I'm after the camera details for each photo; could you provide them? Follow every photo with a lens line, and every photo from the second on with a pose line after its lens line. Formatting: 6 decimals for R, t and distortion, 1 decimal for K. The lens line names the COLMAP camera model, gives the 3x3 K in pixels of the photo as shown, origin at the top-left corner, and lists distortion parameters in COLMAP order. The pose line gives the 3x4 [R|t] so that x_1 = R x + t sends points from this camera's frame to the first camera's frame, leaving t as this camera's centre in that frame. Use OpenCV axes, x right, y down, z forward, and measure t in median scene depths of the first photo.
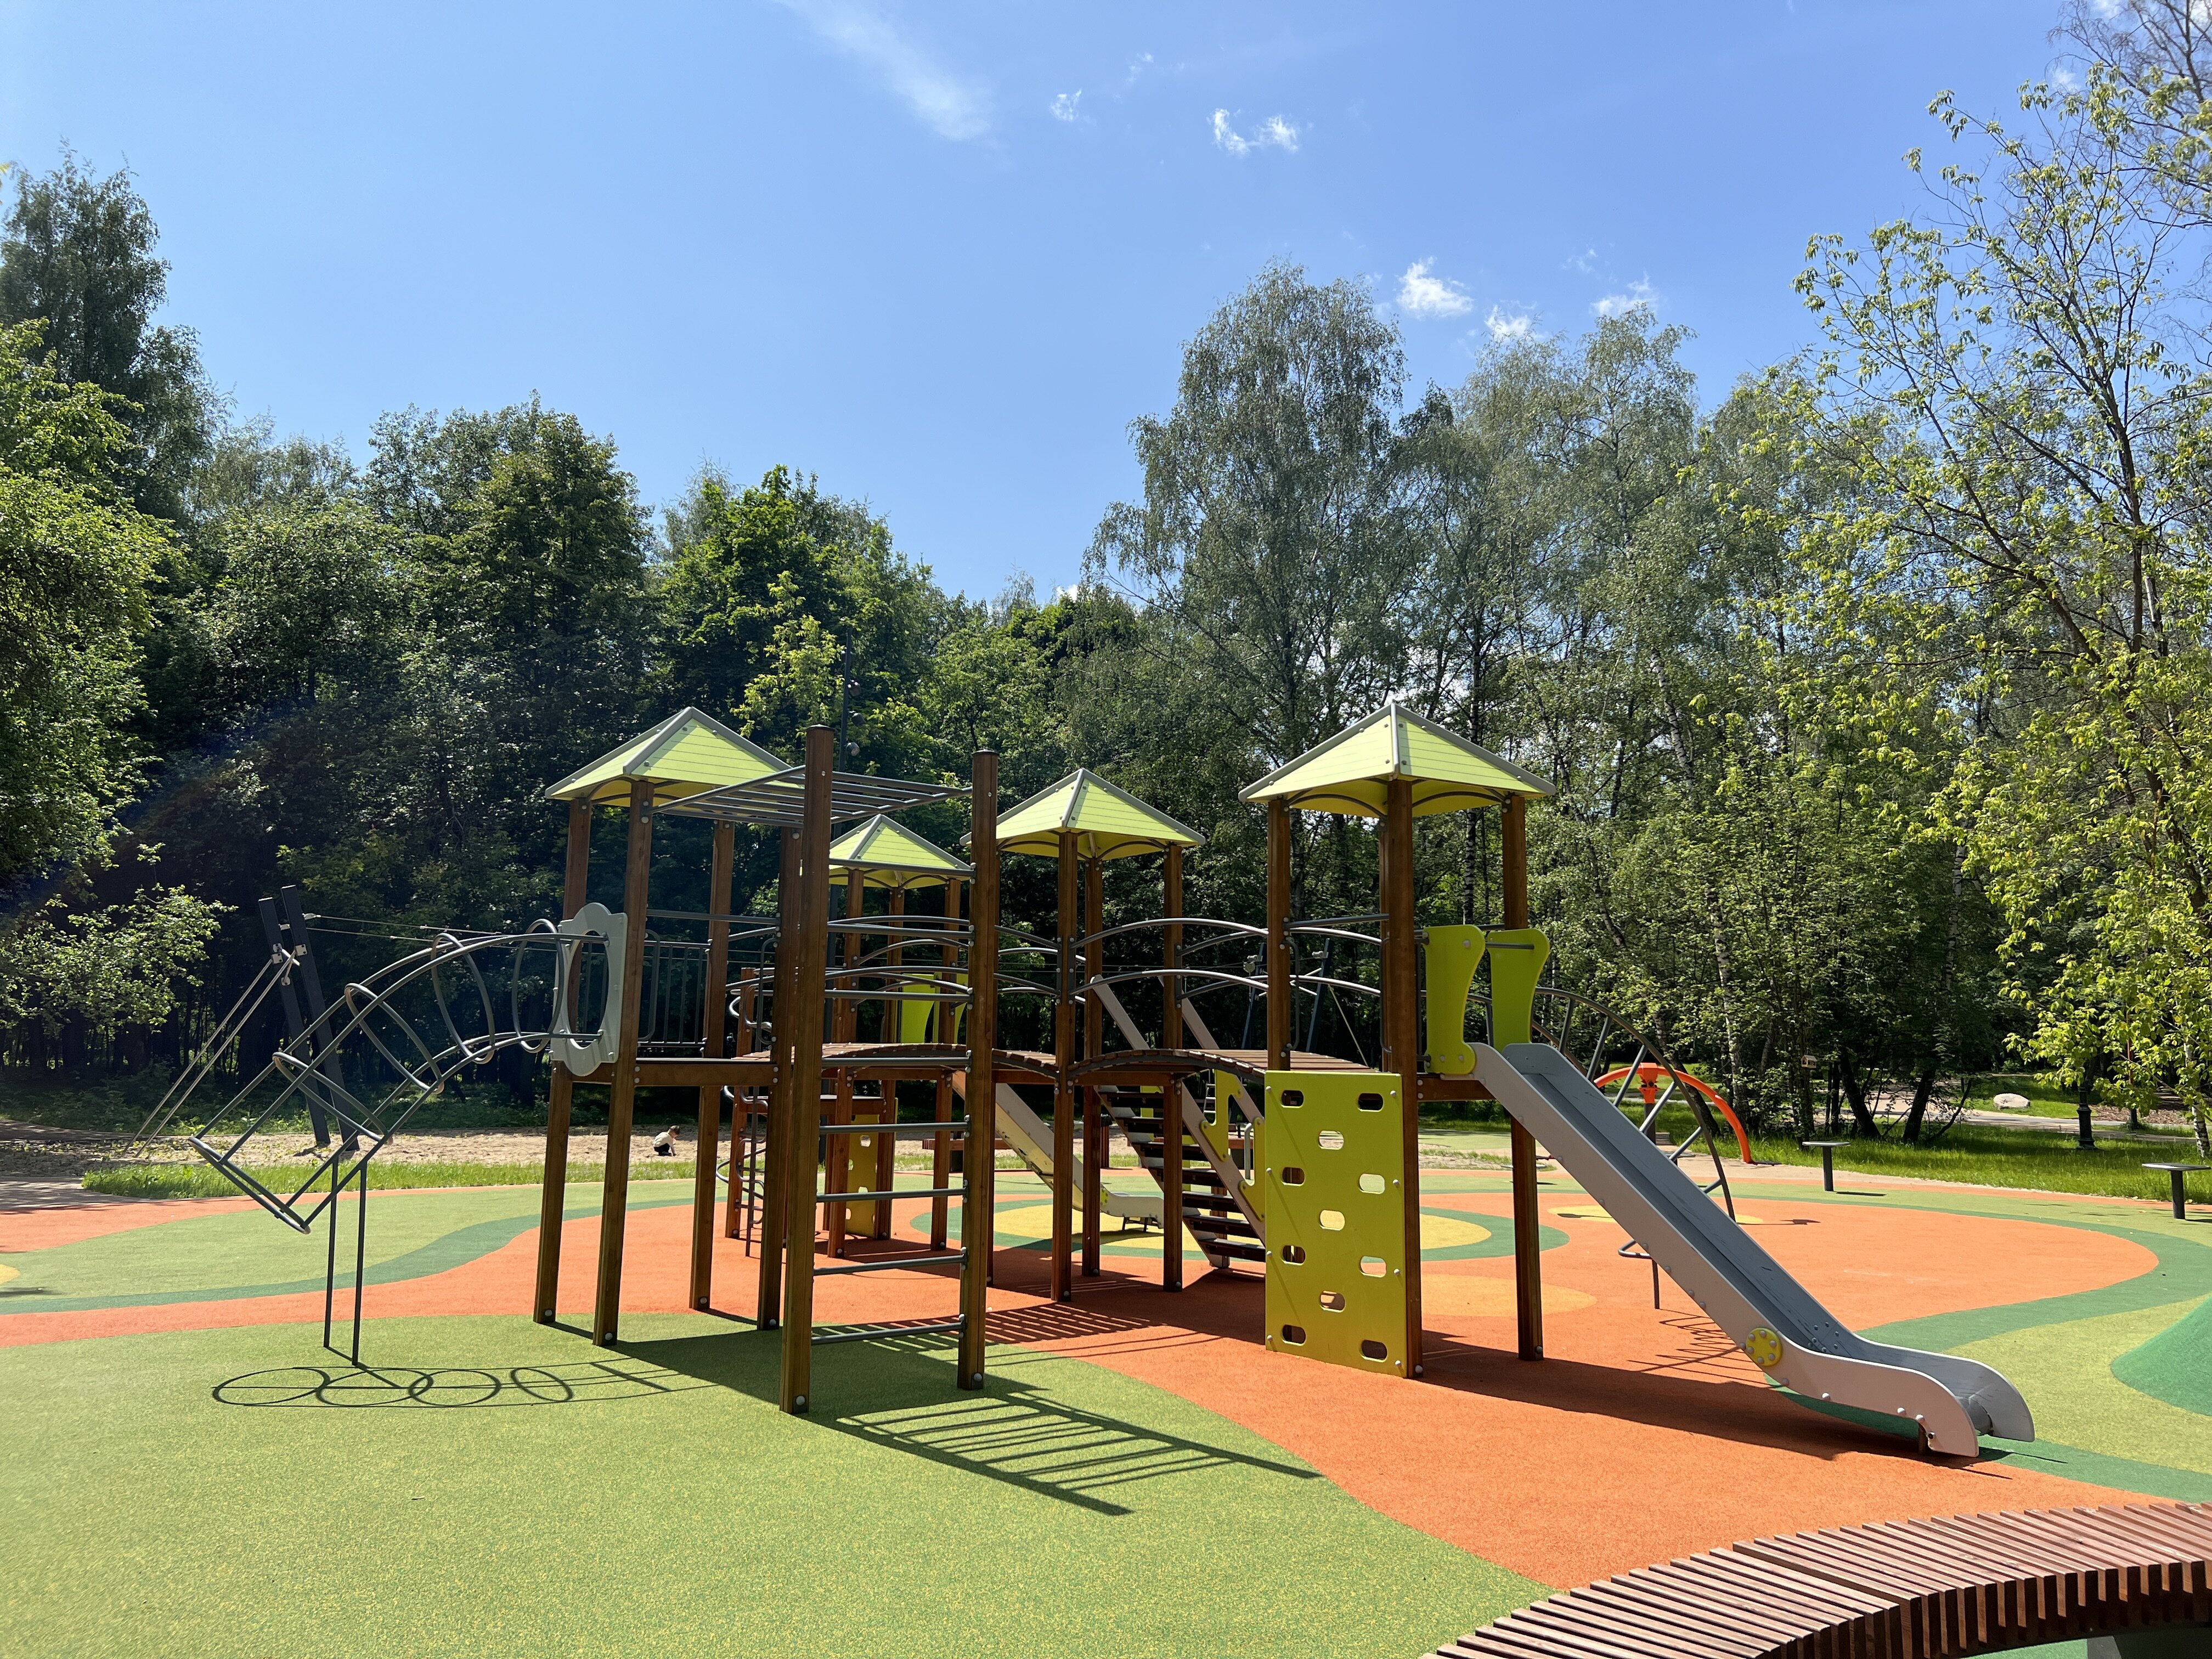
lens RADIAL K [[1676.4, 0, 1121.4], [0, 1676.4, 849.9], [0, 0, 1]] dist [0.014357, -0.019382]
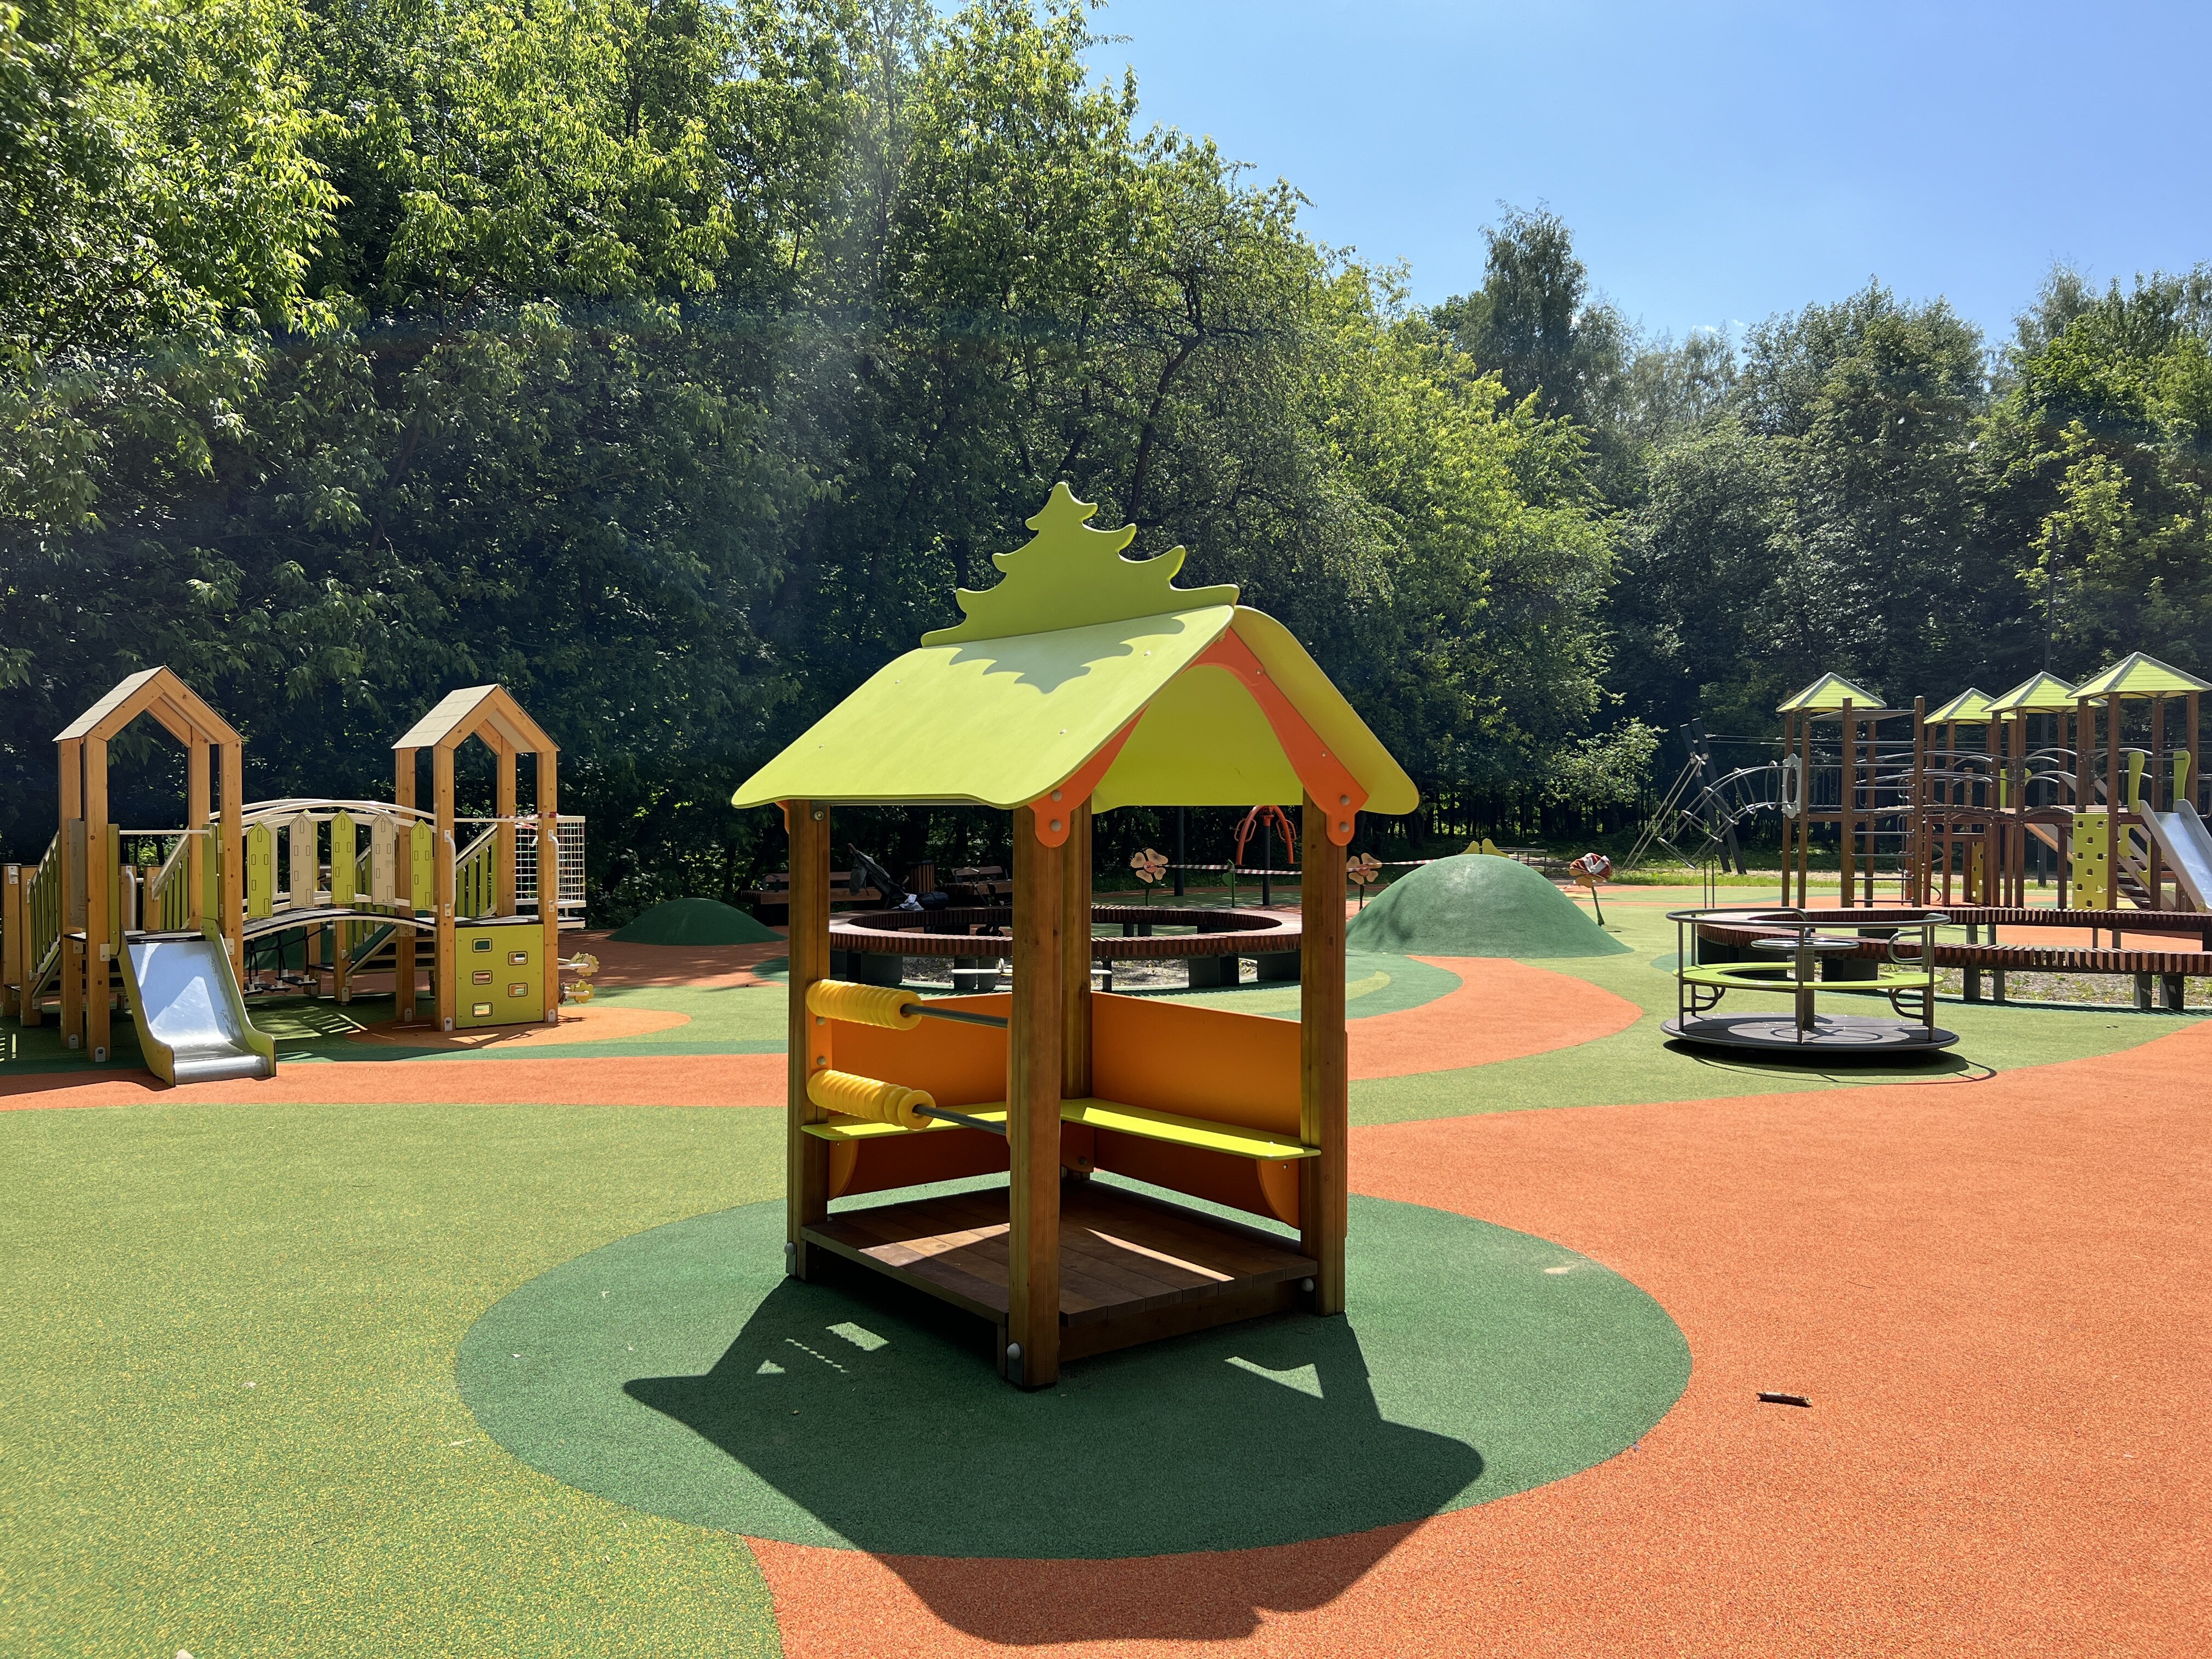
lens RADIAL K [[1676.4, 0, 1103.2], [0, 1676.4, 839.0], [0, 0, 1]] dist [0.014357, -0.019382]
pose [[0.687839, -0.001138, -0.725862, 0.894336], [0.093939, 0.991729, 0.087463, -0.175837], [0.719759, -0.128348, 0.682257, -1.670141]]
